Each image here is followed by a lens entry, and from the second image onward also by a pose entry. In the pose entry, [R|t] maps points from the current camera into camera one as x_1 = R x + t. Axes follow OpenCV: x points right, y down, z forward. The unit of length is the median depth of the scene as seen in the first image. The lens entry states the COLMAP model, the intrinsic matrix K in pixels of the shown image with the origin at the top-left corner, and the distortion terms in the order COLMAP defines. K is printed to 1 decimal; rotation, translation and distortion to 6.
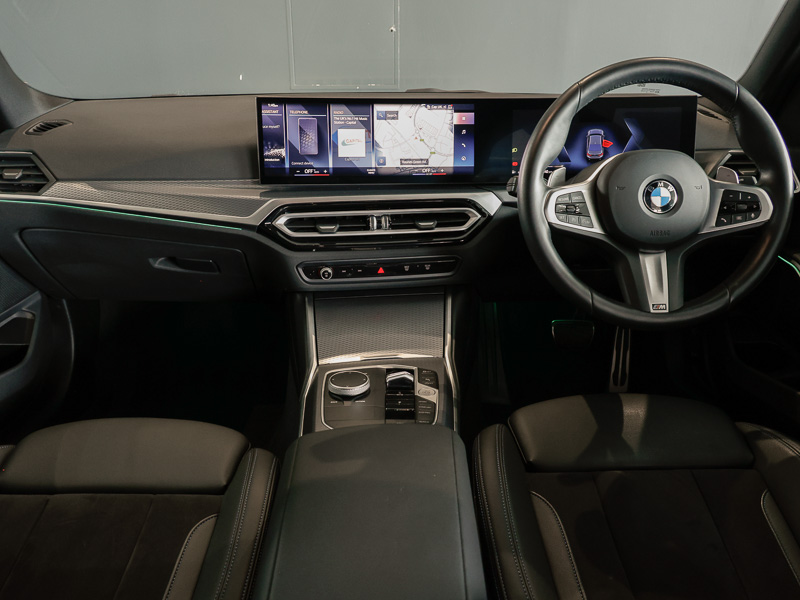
lens RADIAL K [[560.6, 0, 399.5], [0, 560.6, 300.1], [0, 0, 1]] dist [-0.001334, 0.002694]
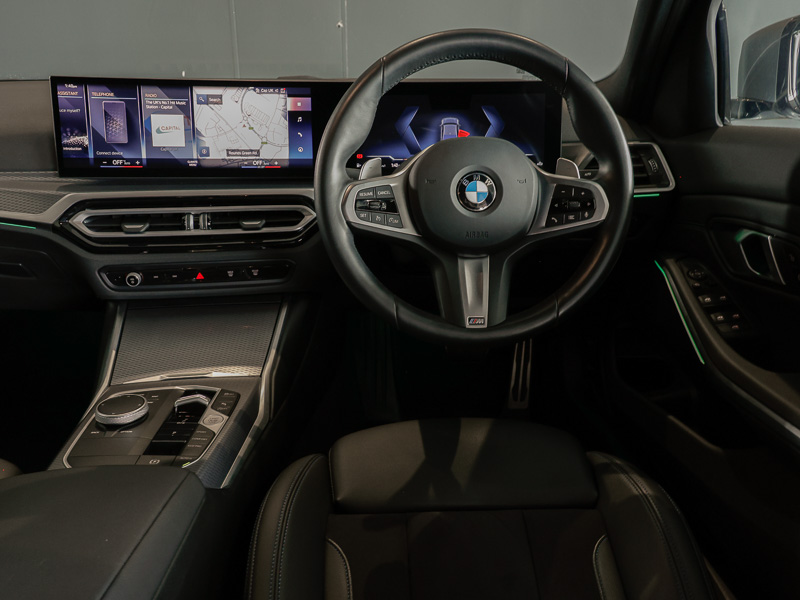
lens RADIAL K [[560.6, 0, 400.2], [0, 560.6, 299.0], [0, 0, 1]] dist [-0.001334, 0.002694]
pose [[0.999842, 0.003675, 0.017366, 0.303295], [-0.003557, 0.999970, -0.006852, -0.013673], [-0.017391, 0.006789, 0.999826, 0.136226]]
